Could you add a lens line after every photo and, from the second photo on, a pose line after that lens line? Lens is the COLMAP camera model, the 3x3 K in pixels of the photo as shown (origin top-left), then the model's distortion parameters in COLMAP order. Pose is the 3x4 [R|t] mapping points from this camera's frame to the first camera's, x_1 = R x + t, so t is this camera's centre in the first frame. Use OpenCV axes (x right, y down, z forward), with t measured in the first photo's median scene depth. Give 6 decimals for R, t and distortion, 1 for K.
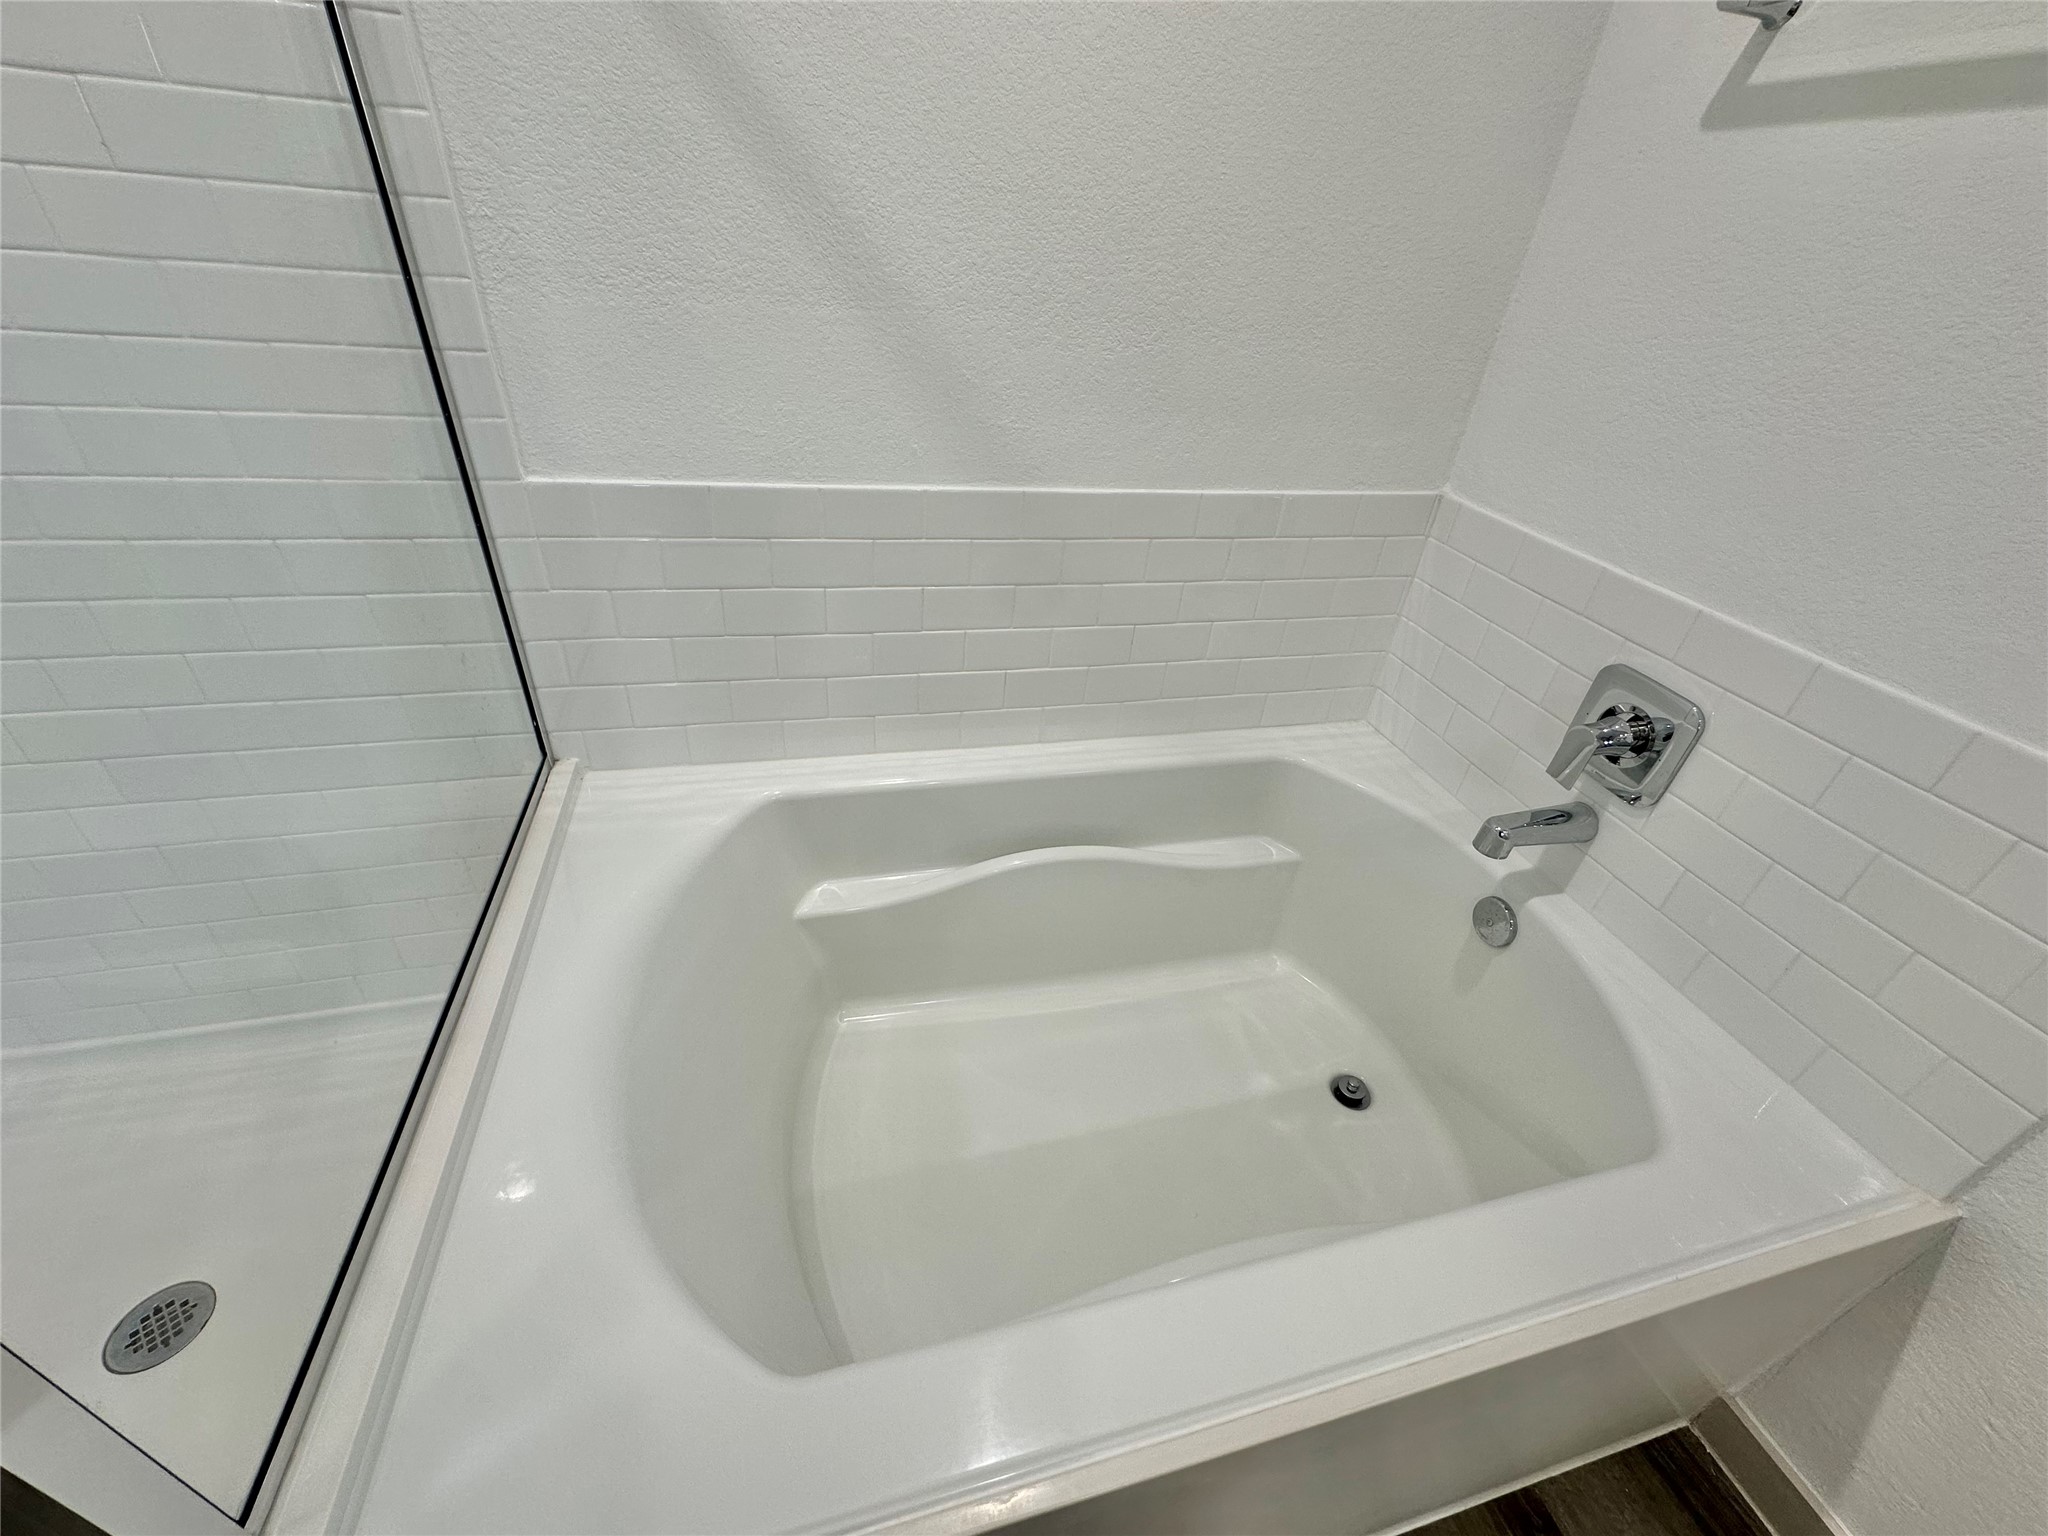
lens RADIAL K [[816.8, 0, 1023.2], [0, 816.8, 765.9], [0, 0, 1]] dist [-0.004869, 0.001062]
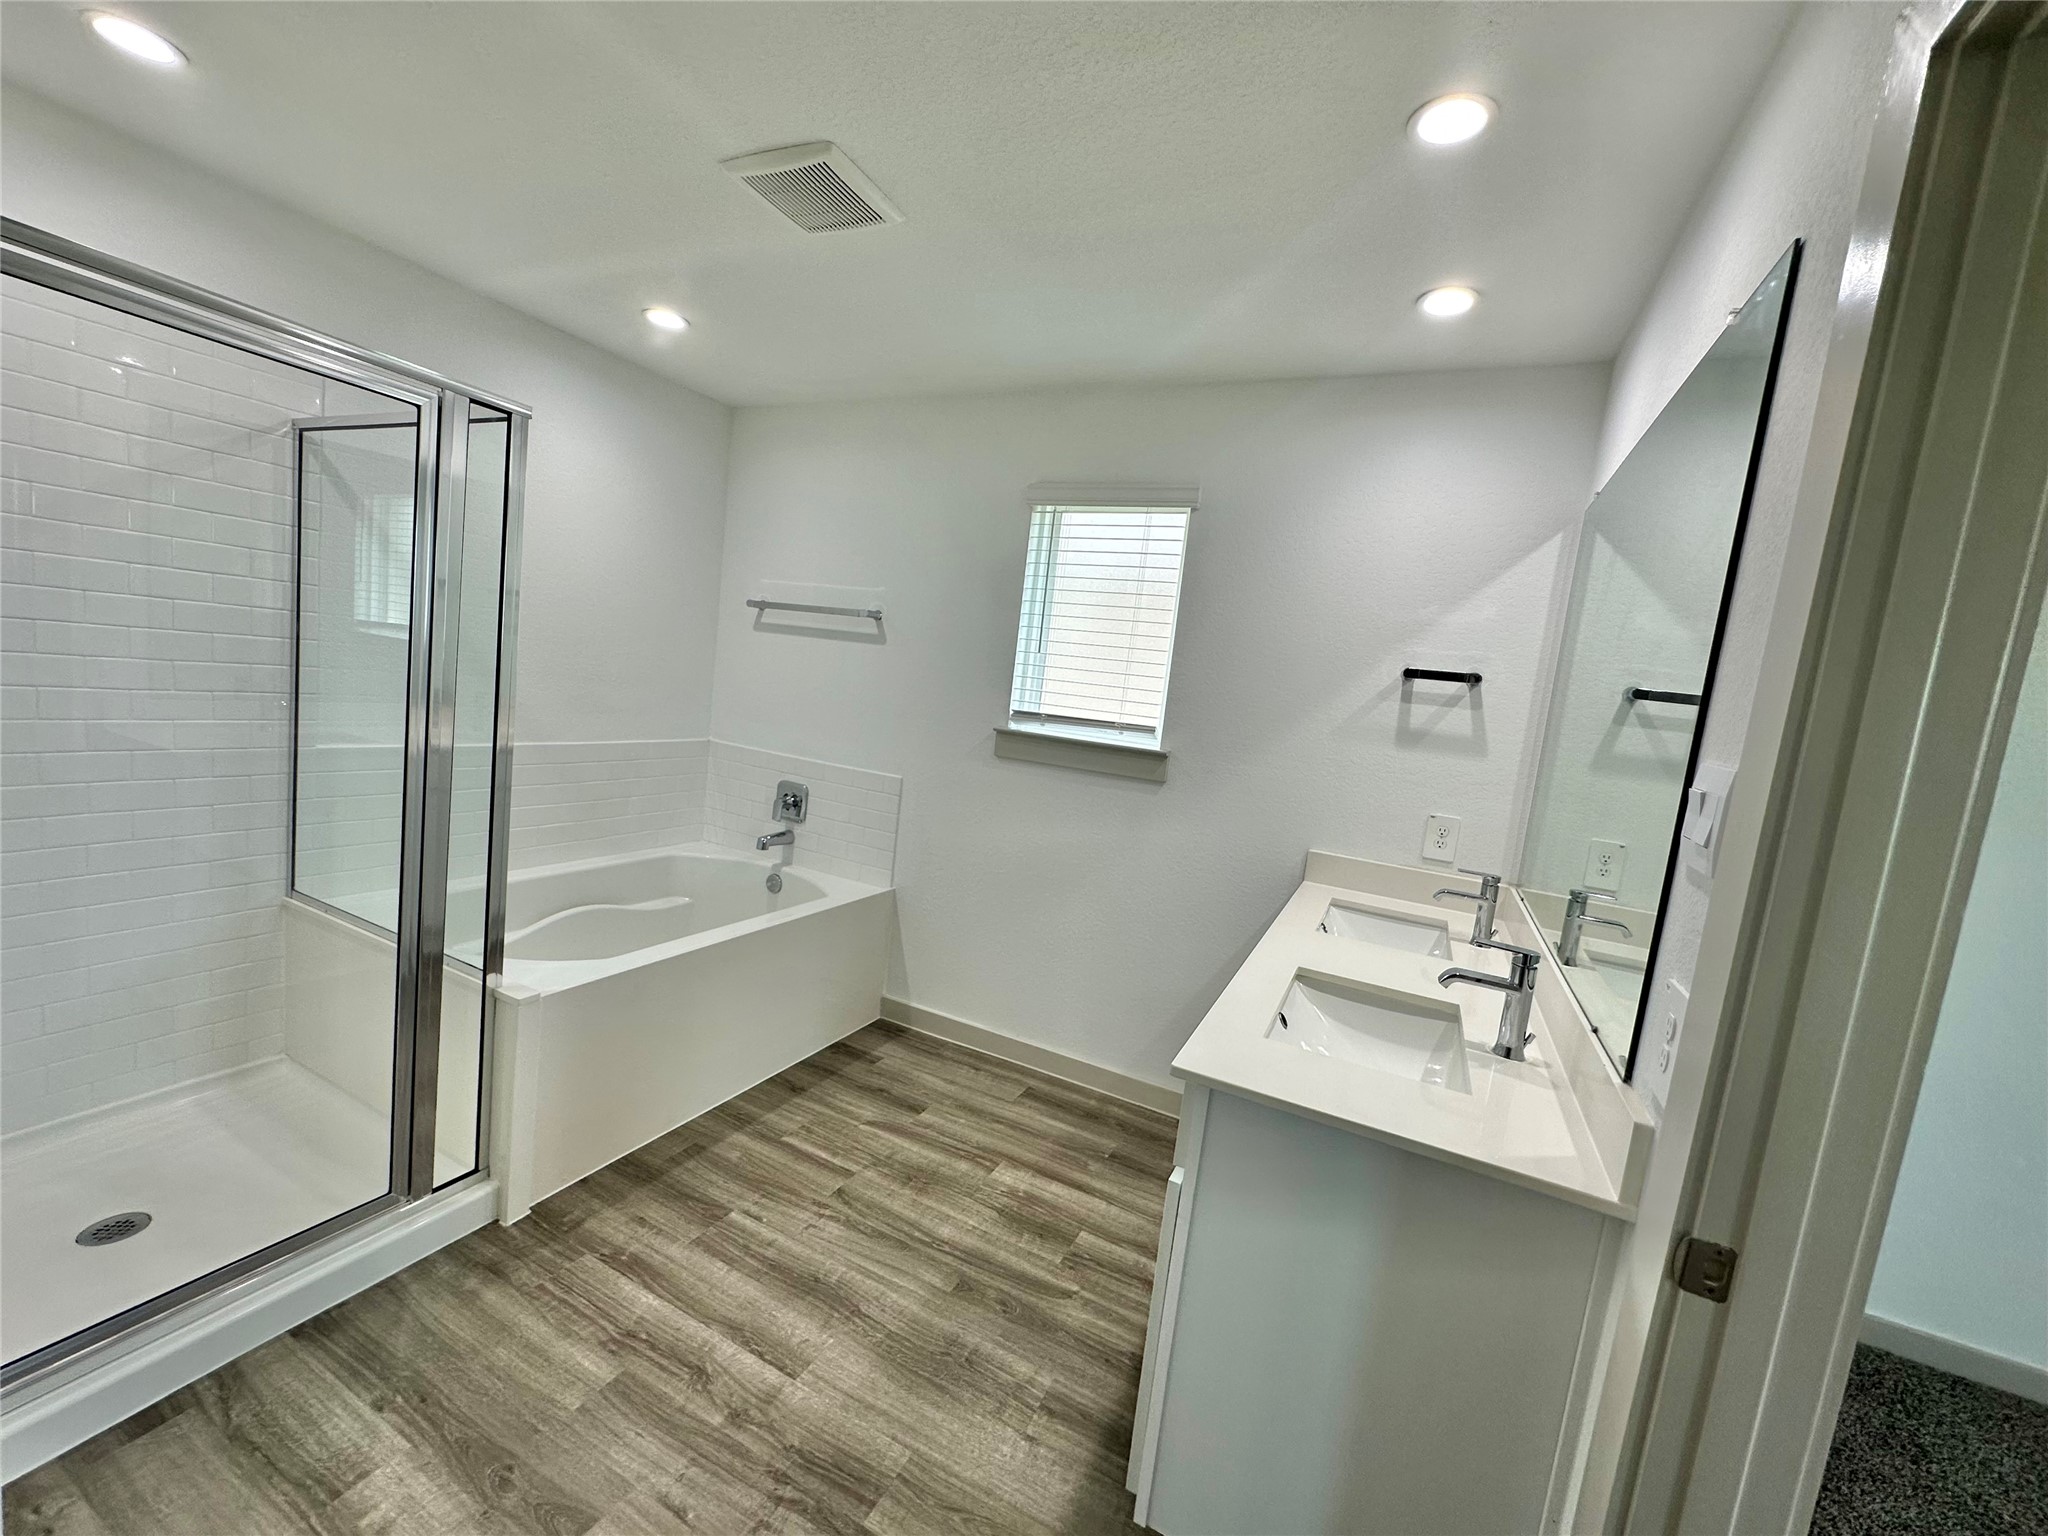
lens RADIAL K [[816.8, 0, 1023.2], [0, 816.8, 765.9], [0, 0, 1]] dist [-0.004869, 0.001062]
pose [[0.658164, -0.084453, 0.748123, -0.875093], [0.356371, 0.910263, -0.210763, 0.728879], [-0.663189, 0.405326, 0.629199, -1.413782]]
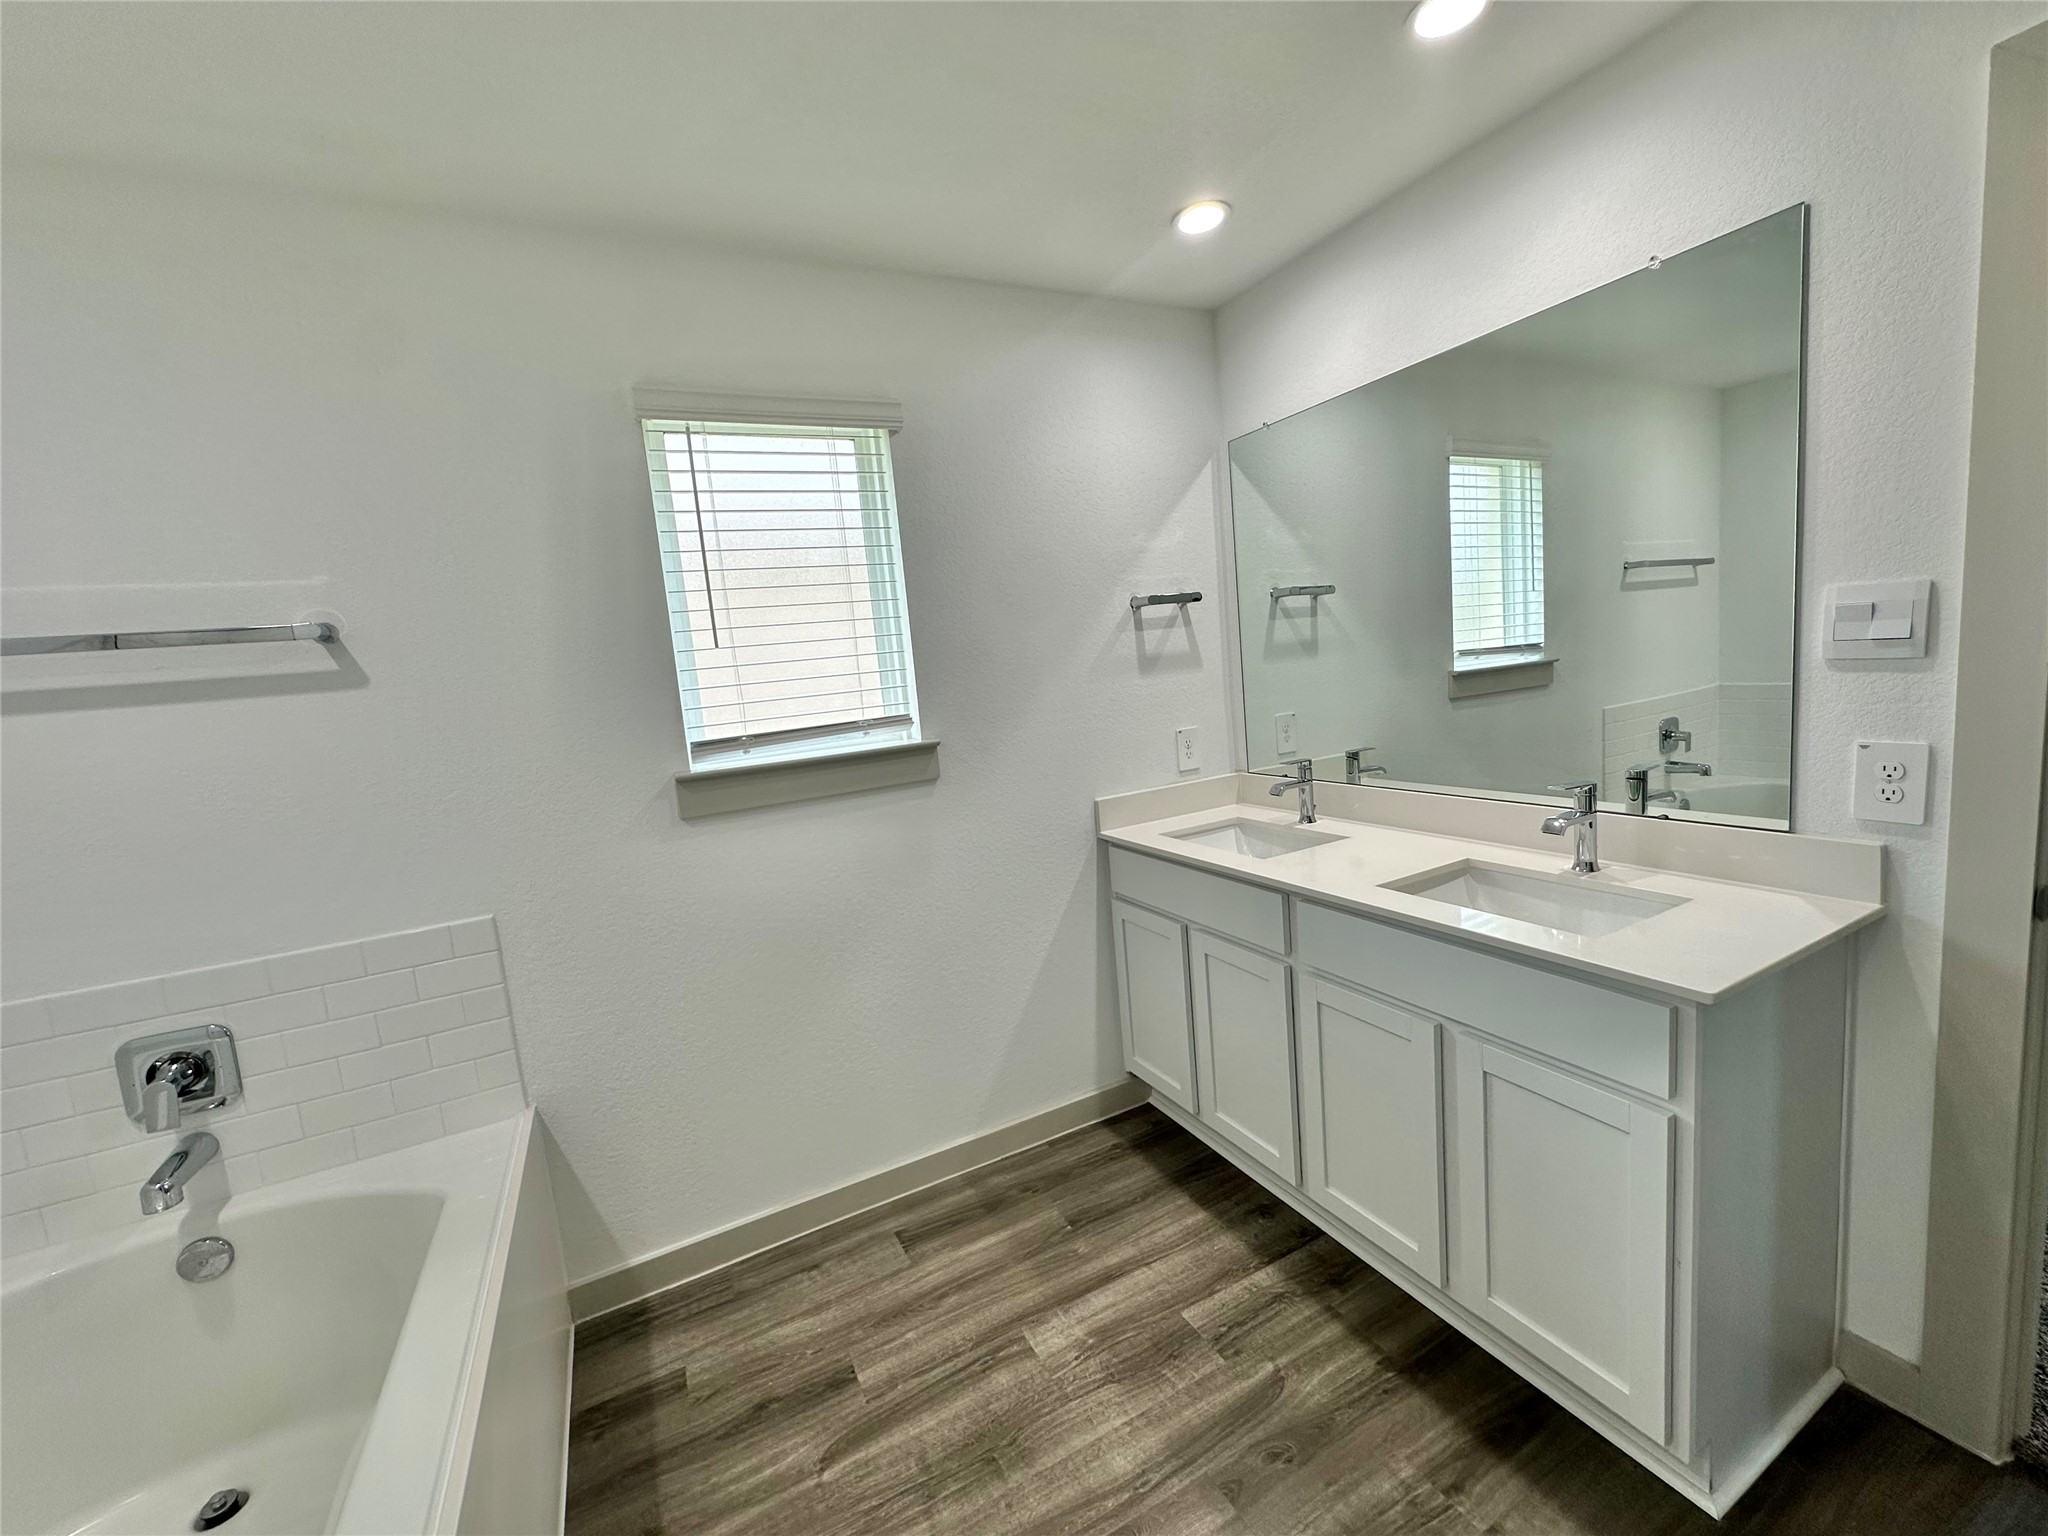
lens RADIAL K [[816.8, 0, 1023.2], [0, 816.8, 765.9], [0, 0, 1]] dist [-0.004869, 0.001062]
pose [[-0.215080, -0.178550, 0.960136, -0.708876], [0.594595, 0.755977, 0.273779, 0.035983], [-0.774724, 0.629777, -0.056430, -0.305179]]
